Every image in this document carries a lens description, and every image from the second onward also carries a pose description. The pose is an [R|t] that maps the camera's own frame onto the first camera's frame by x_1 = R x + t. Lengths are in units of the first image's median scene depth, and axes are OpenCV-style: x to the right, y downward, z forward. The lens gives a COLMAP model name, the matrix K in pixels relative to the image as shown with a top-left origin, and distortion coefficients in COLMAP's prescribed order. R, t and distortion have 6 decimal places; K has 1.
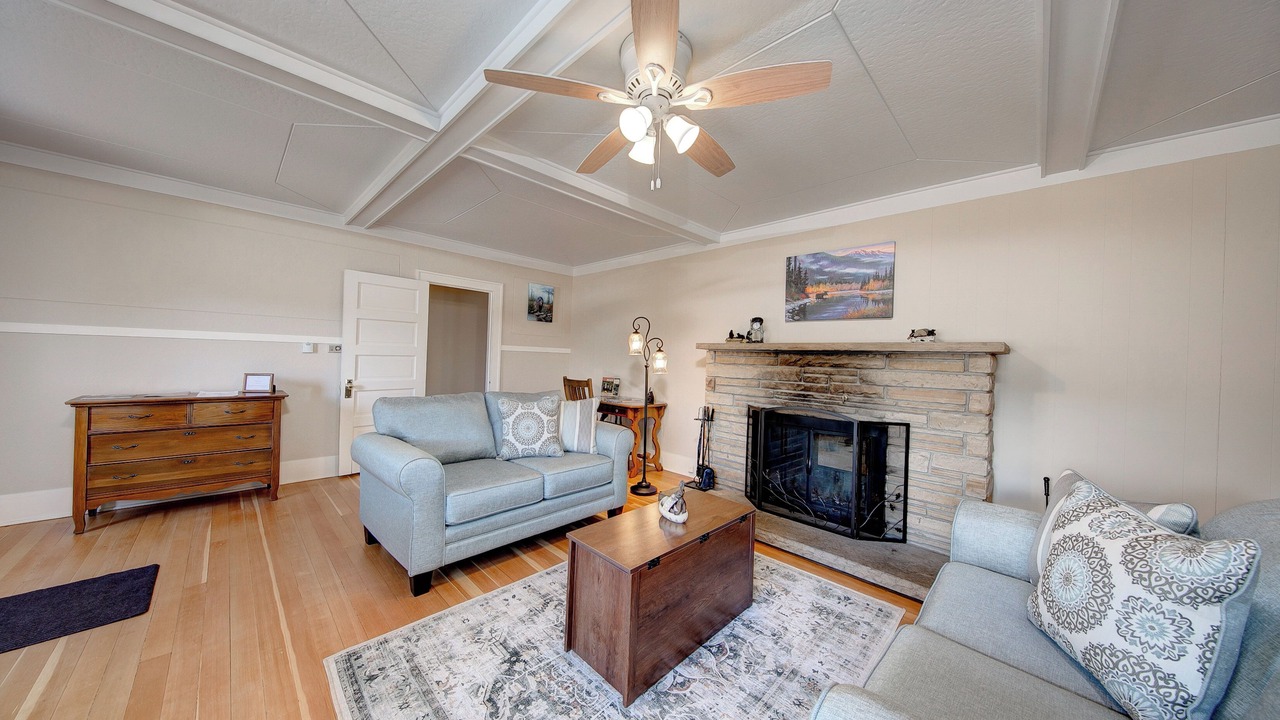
lens RADIAL K [[419.9, 0, 642.8], [0, 419.9, 359.0], [0, 0, 1]] dist [-0.001757, -0.000120]
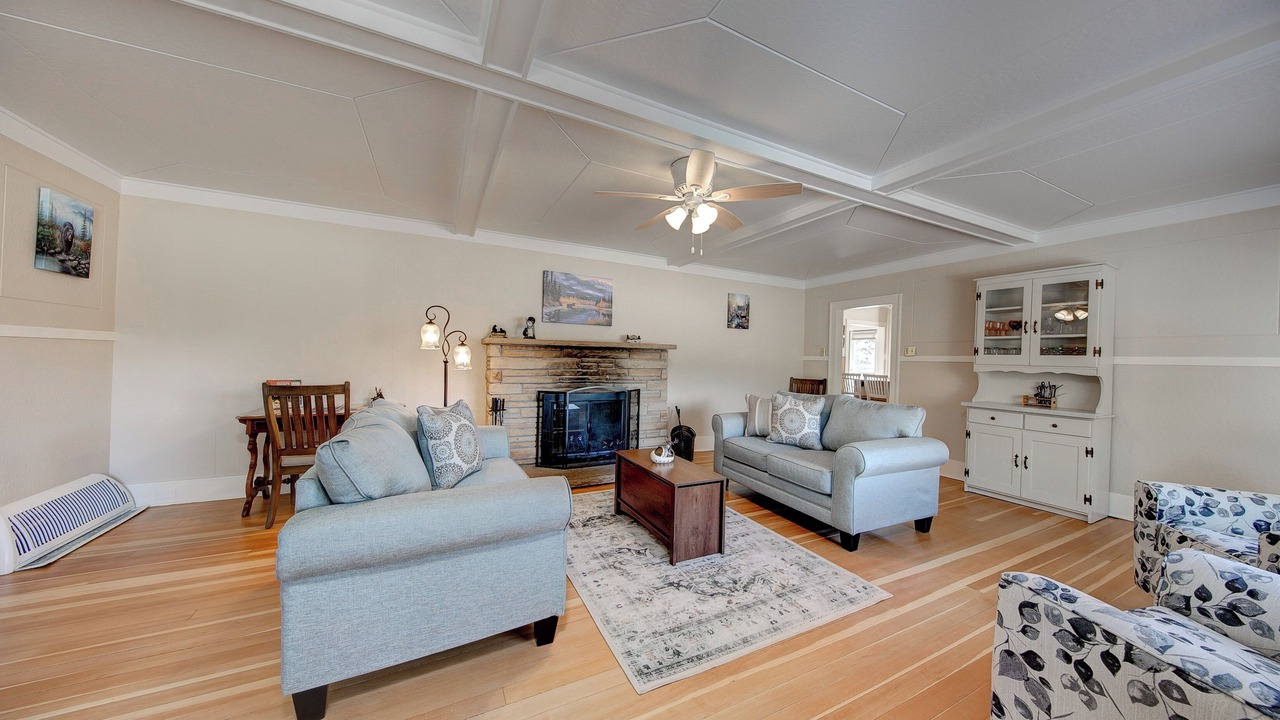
lens RADIAL K [[419.9, 0, 646.8], [0, 419.9, 357.4], [0, 0, 1]] dist [-0.001757, -0.000120]
pose [[0.278690, -0.026971, 0.960002, -0.847524], [-0.011443, 0.999441, 0.031401, -0.028618], [-0.960313, -0.019736, 0.278226, 0.386048]]
